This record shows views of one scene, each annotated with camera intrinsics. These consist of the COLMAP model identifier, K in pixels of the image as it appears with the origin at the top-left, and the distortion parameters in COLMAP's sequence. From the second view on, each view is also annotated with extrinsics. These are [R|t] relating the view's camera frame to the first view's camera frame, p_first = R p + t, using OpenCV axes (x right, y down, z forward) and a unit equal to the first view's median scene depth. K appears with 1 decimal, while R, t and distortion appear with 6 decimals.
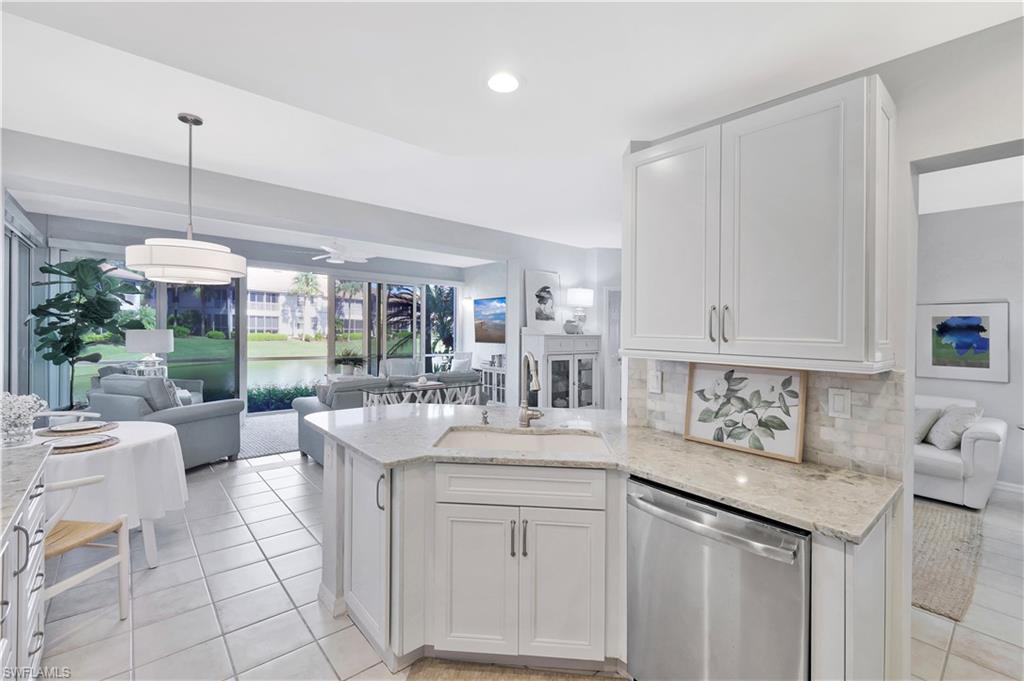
lens RADIAL K [[444.0, 0, 514.8], [0, 444.0, 335.6], [0, 0, 1]] dist [0.002688, 0.000686]
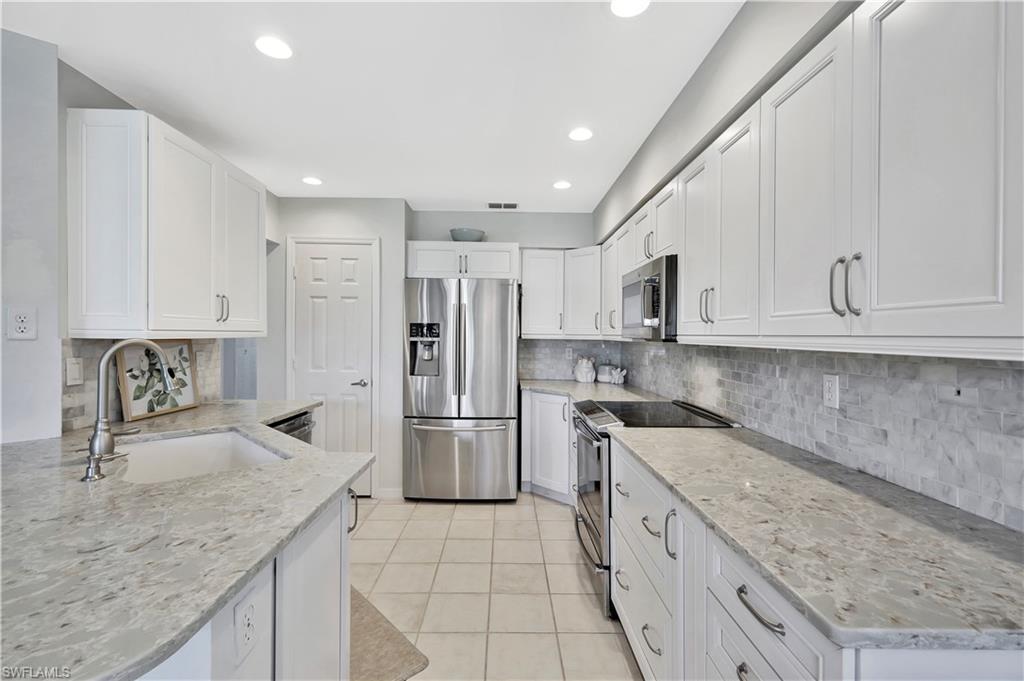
lens RADIAL K [[454.0, 0, 514.9], [0, 454.0, 336.5], [0, 0, 1]] dist [0.001928, 0.000382]
pose [[-0.765998, -0.032549, 0.642019, -0.296444], [-0.017956, 0.999411, 0.029245, 0.000710], [-0.642592, 0.010873, -0.766131, 0.403319]]
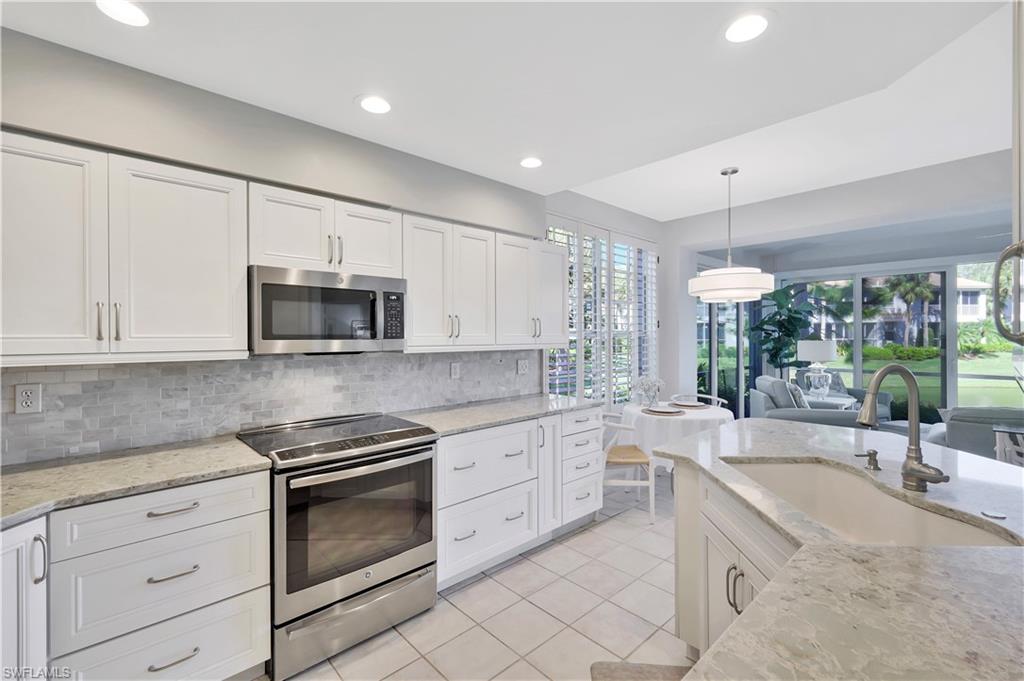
lens RADIAL K [[444.0, 0, 514.8], [0, 444.0, 335.6], [0, 0, 1]] dist [0.002688, 0.000686]
pose [[0.030815, -0.020855, -0.999308, 0.223917], [-0.010725, 0.999718, -0.021194, 0.005101], [0.999468, 0.011371, 0.030583, 0.157576]]
